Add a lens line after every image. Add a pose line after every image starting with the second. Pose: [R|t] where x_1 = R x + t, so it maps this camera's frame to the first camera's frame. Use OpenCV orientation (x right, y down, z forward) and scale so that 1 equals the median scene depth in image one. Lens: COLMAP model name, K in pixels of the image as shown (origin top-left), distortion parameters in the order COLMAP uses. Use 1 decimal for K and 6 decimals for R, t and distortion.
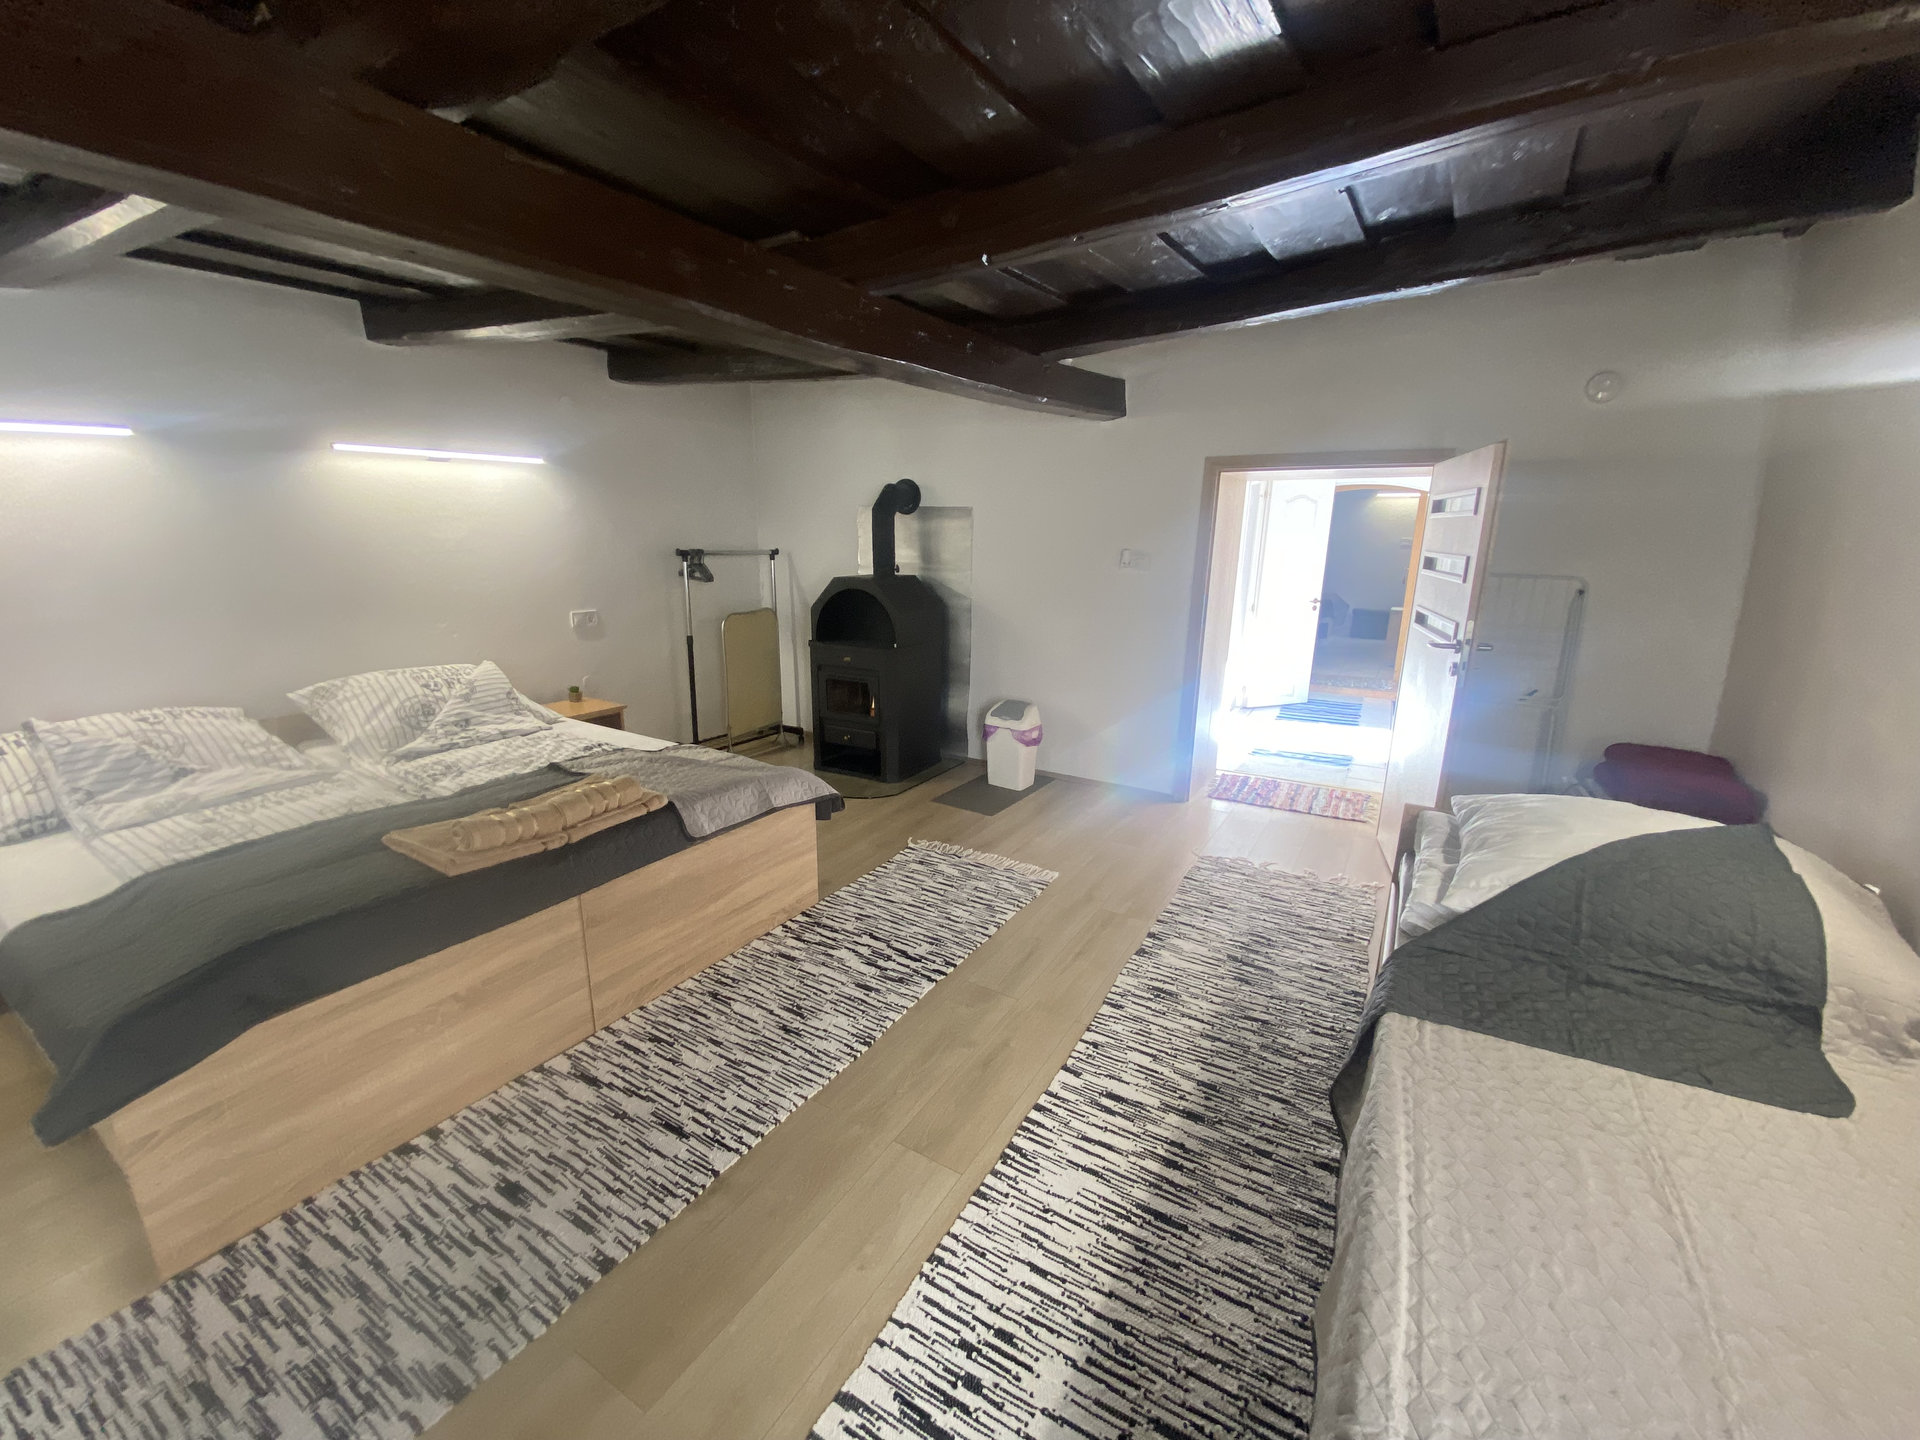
lens RADIAL K [[770.9, 0, 965.0], [0, 770.9, 712.4], [0, 0, 1]] dist [-0.037157, -0.001367]
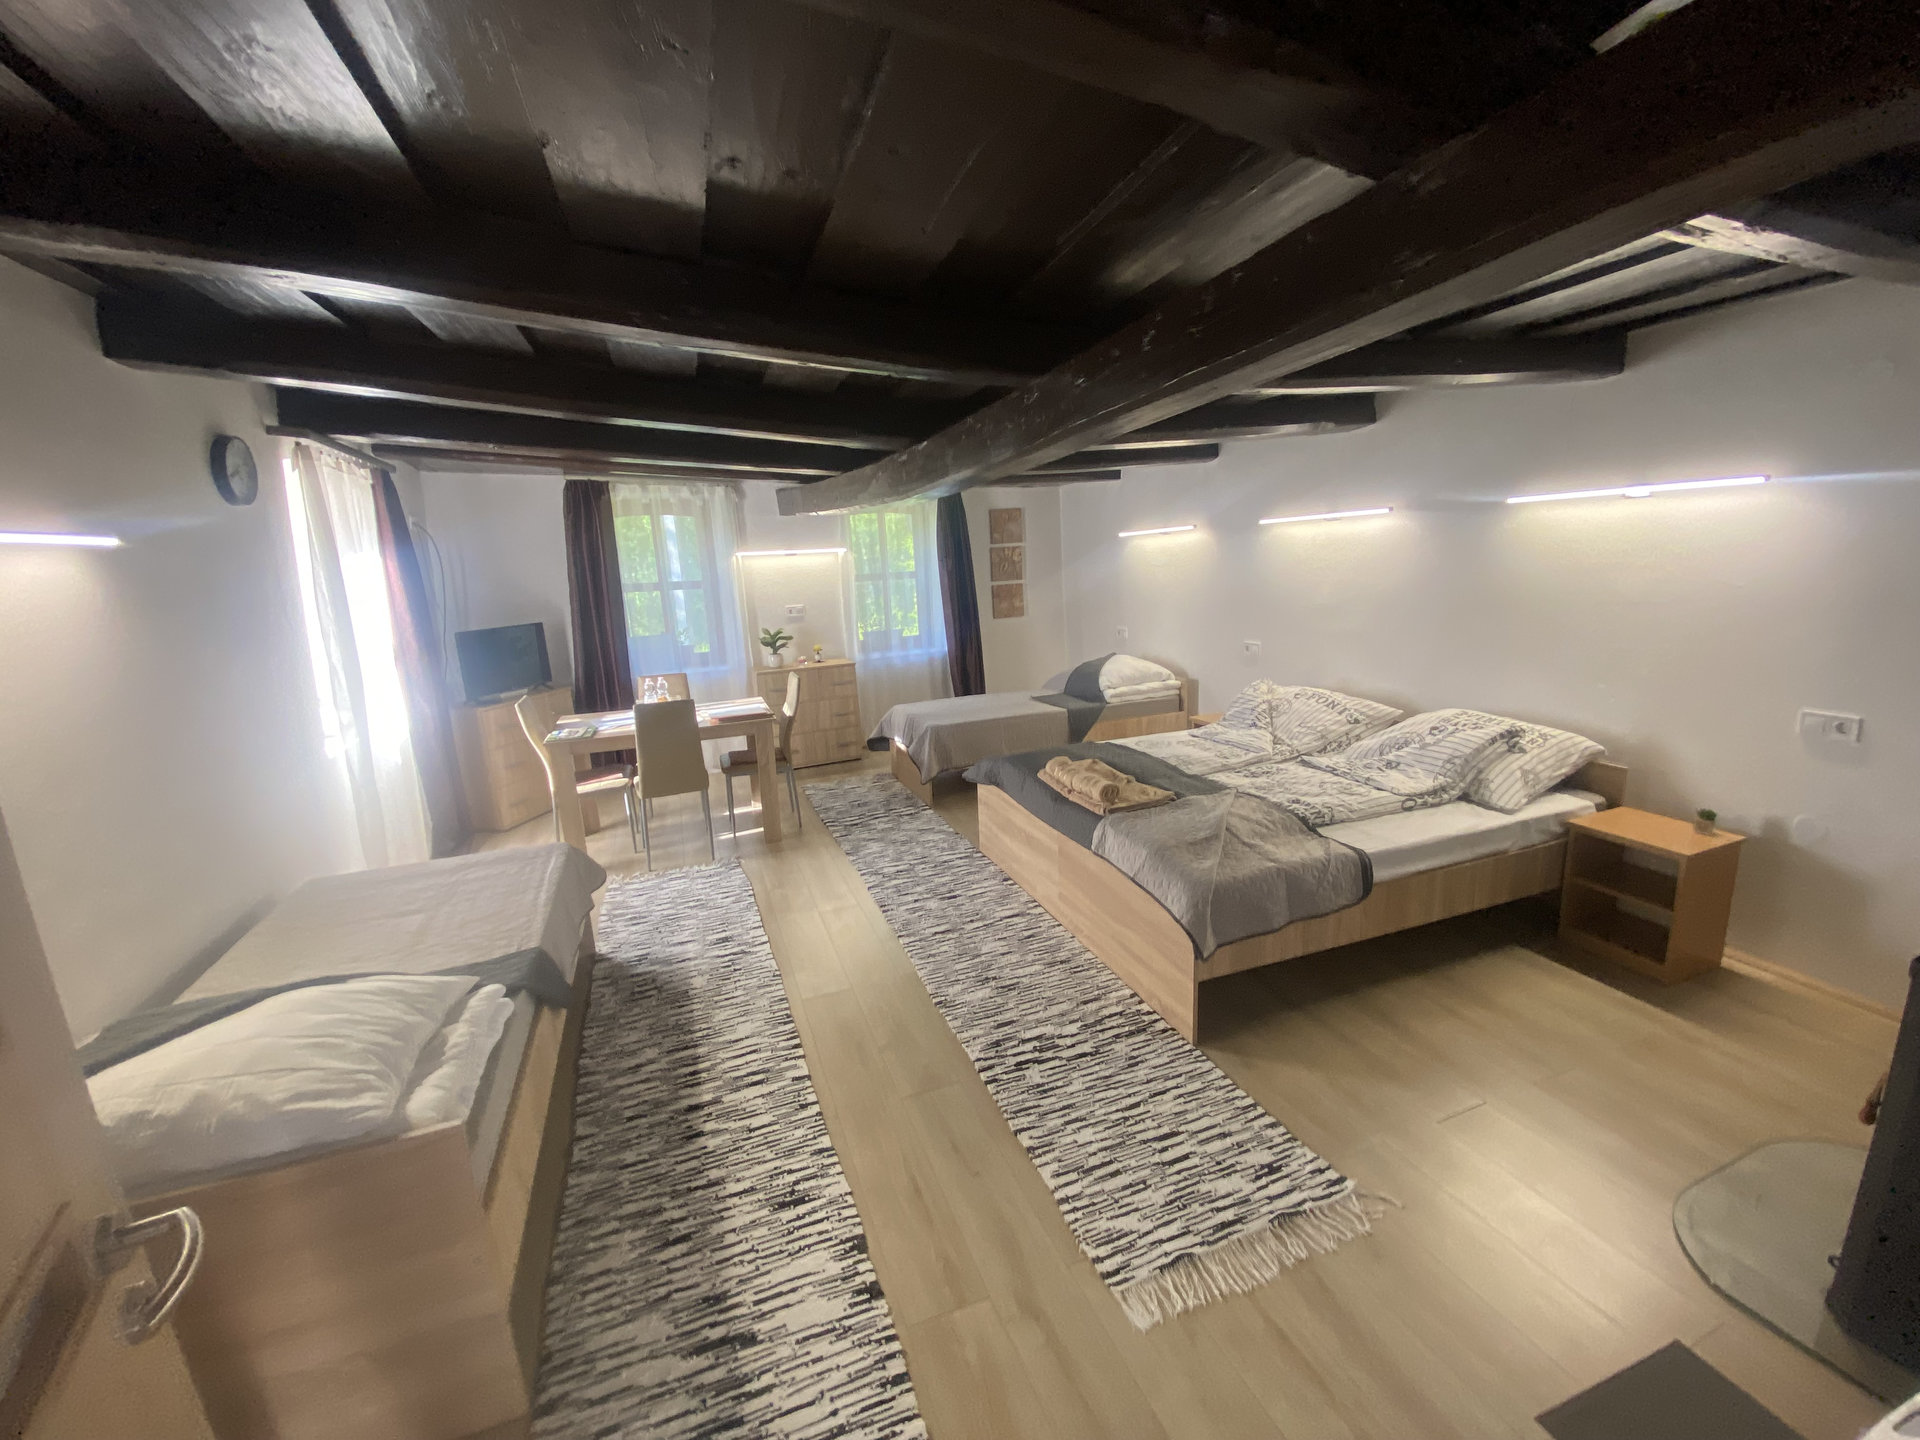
lens RADIAL K [[770.9, 0, 975.9], [0, 770.9, 718.5], [0, 0, 1]] dist [-0.037157, -0.001367]
pose [[-0.614478, 0.181909, -0.767676, 0.757656], [-0.148669, 0.928922, 0.339118, -0.477647], [0.774800, 0.322510, -0.543758, 1.625578]]
